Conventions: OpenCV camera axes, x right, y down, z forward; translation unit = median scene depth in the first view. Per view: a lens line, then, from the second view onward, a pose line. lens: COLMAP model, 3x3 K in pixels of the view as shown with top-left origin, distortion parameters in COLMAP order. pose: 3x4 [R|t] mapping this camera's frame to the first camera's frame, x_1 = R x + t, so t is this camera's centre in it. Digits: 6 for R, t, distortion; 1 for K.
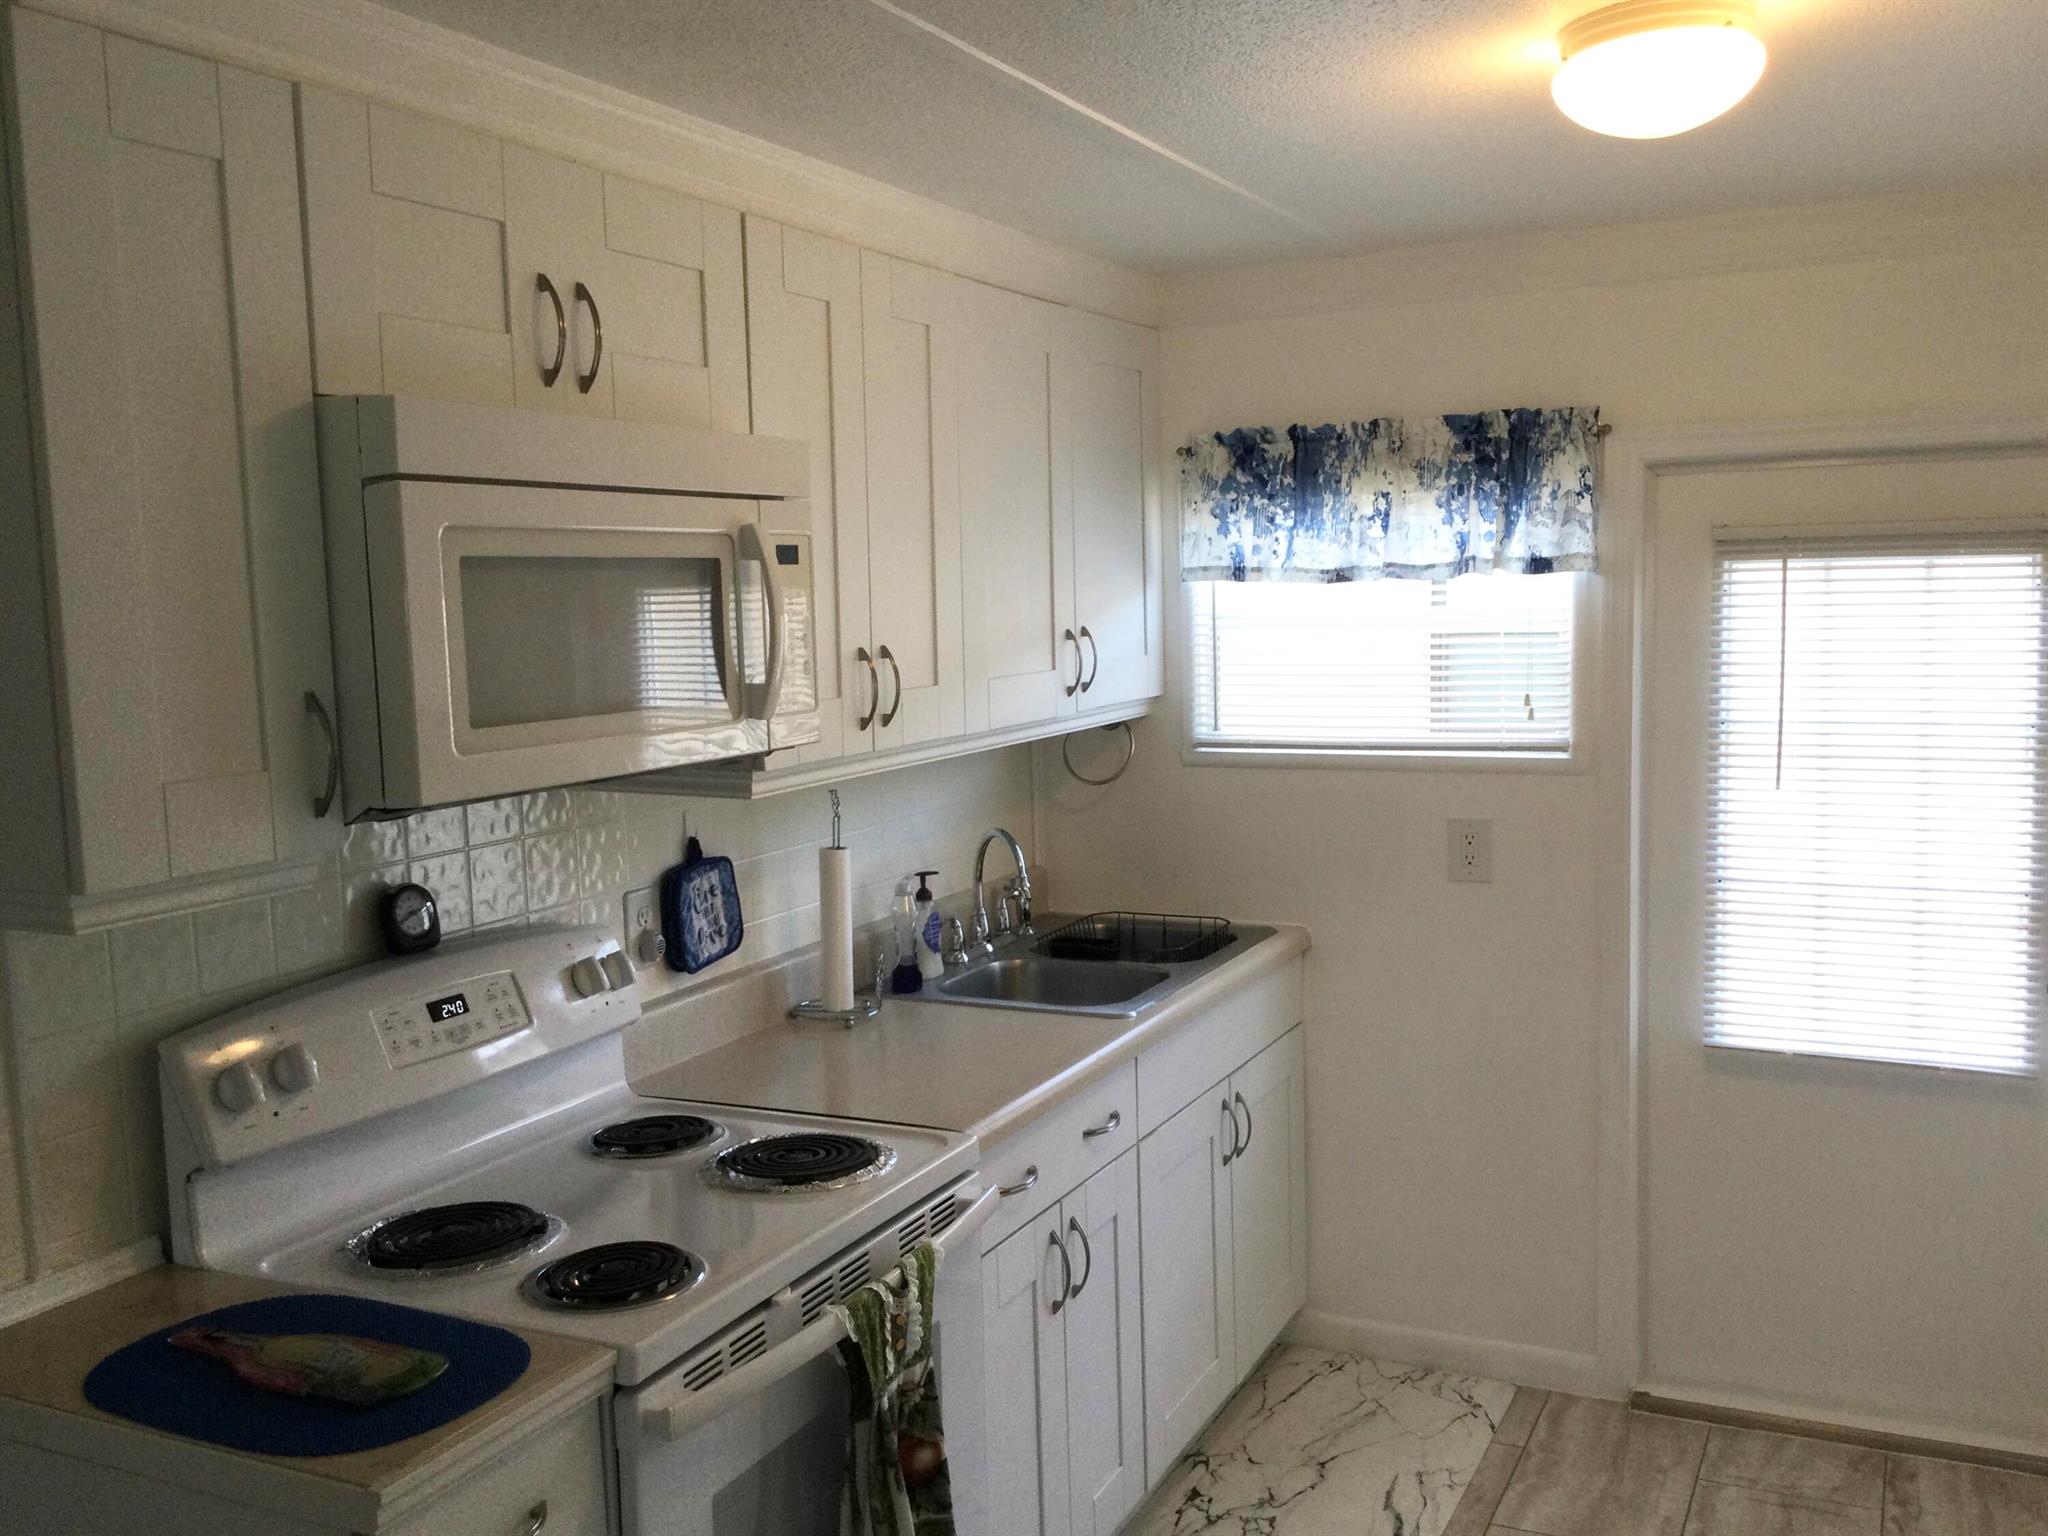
lens RADIAL K [[1840.2, 0, 1048.4], [0, 1840.2, 770.0], [0, 0, 1]] dist [0.117346, -0.236725]
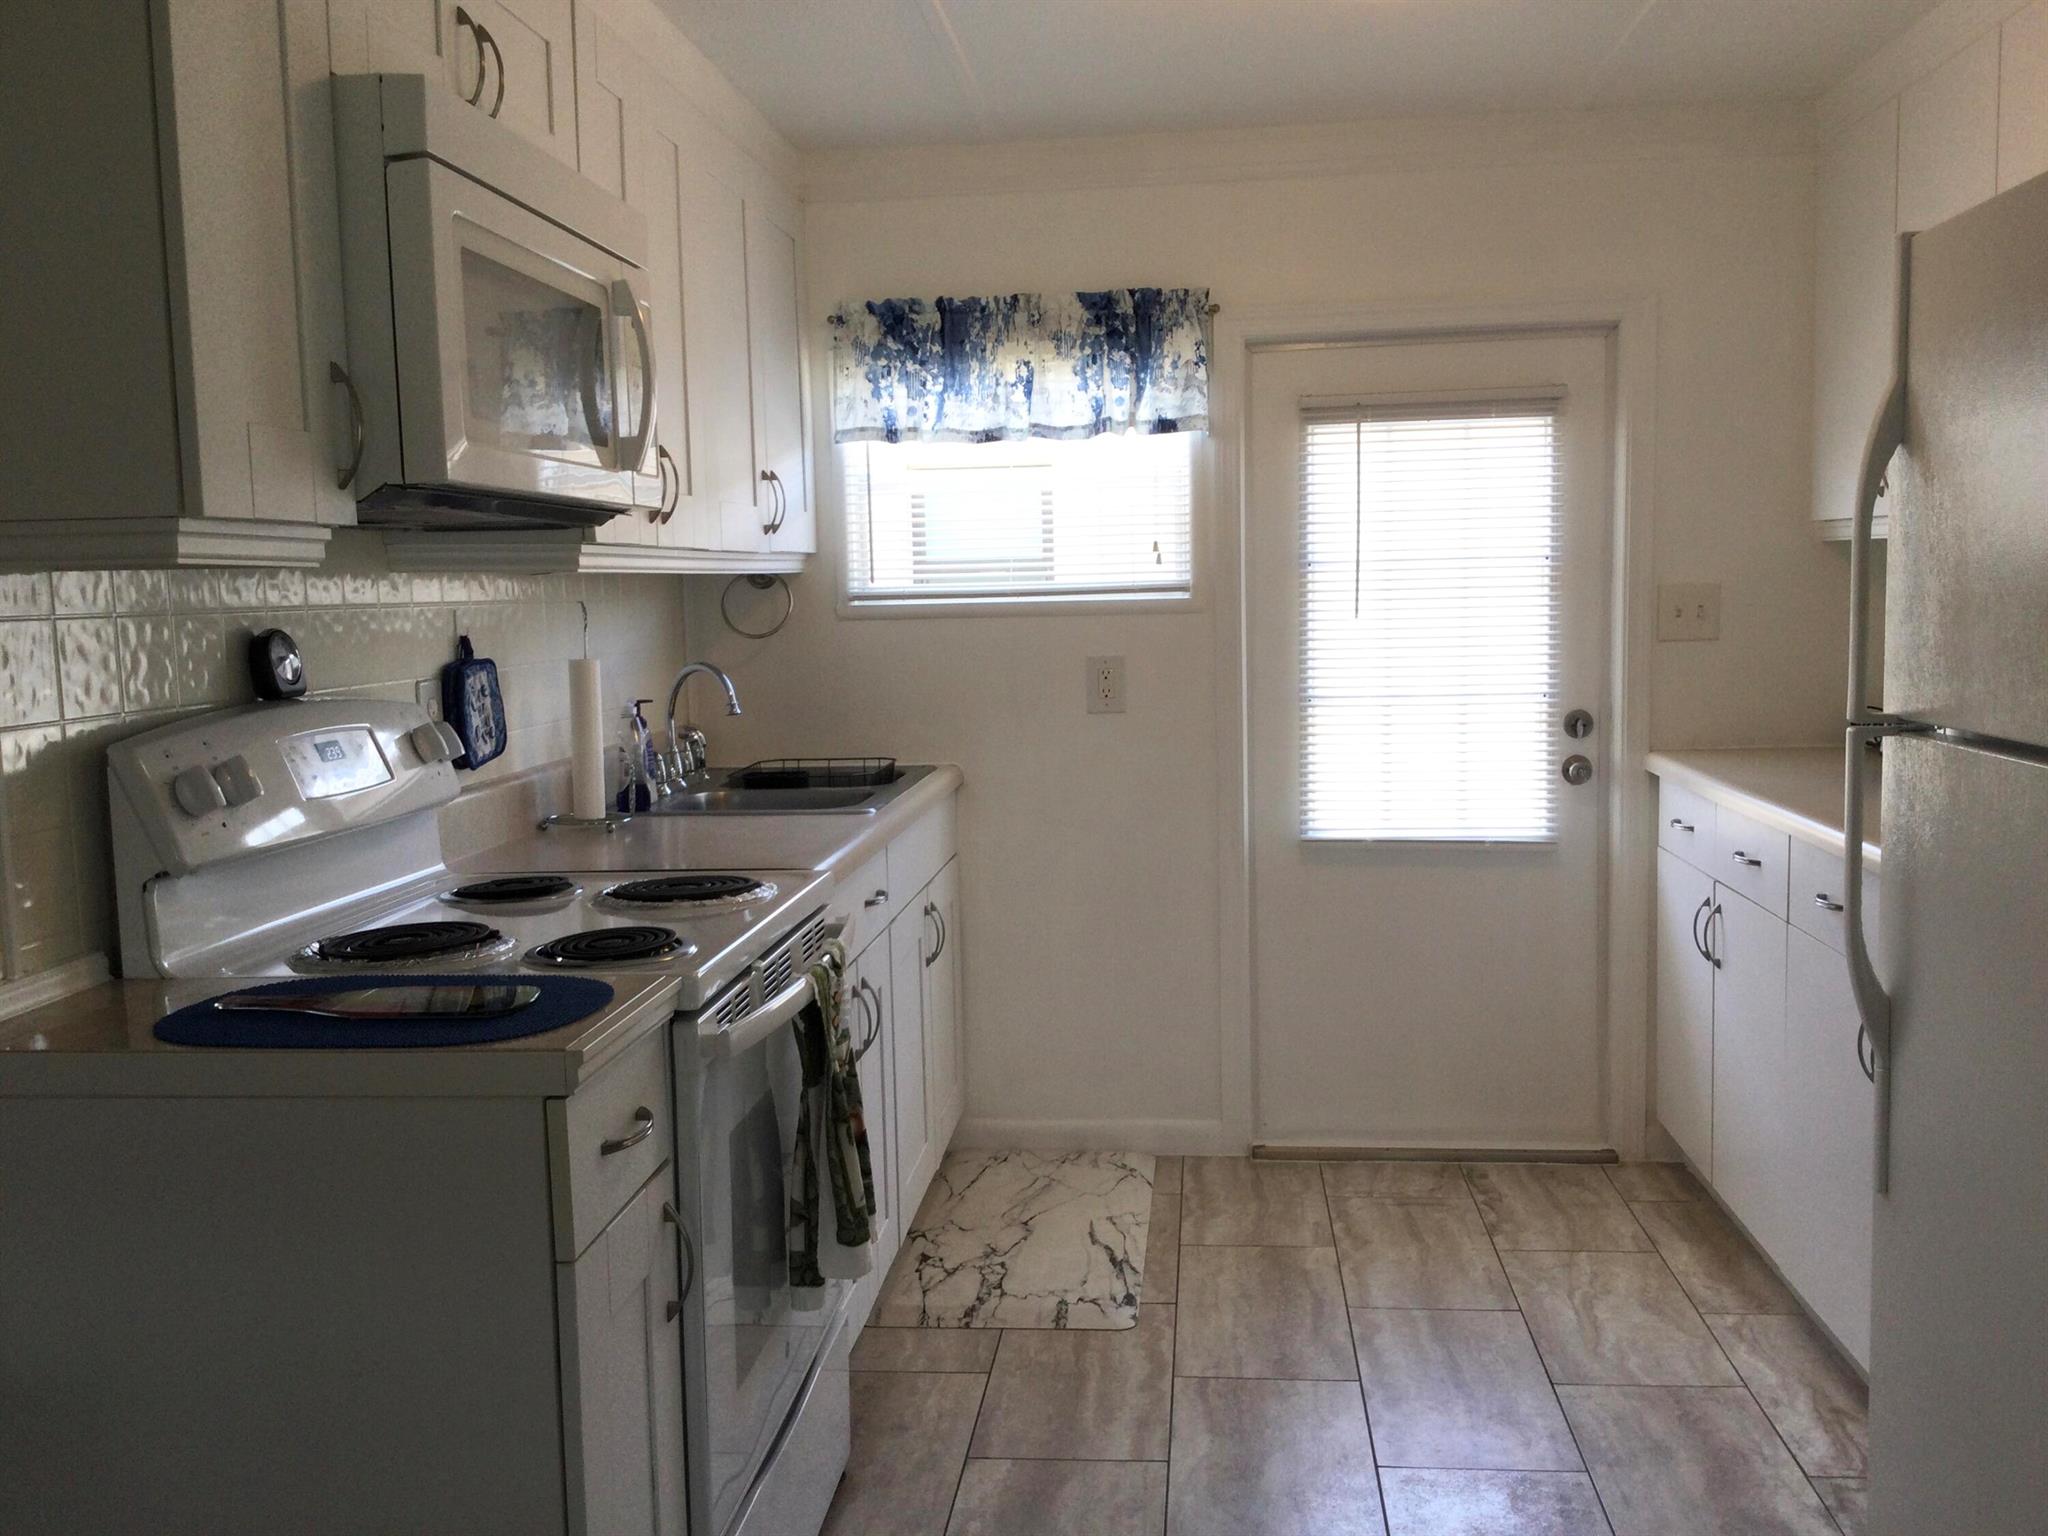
lens RADIAL K [[1840.2, 0, 1048.4], [0, 1840.2, 770.0], [0, 0, 1]] dist [0.117346, -0.236725]
pose [[0.938600, -0.034433, 0.343284, -0.198998], [0.038017, 0.999270, -0.003715, 0.101866], [-0.342905, 0.016538, 0.939224, -0.043657]]
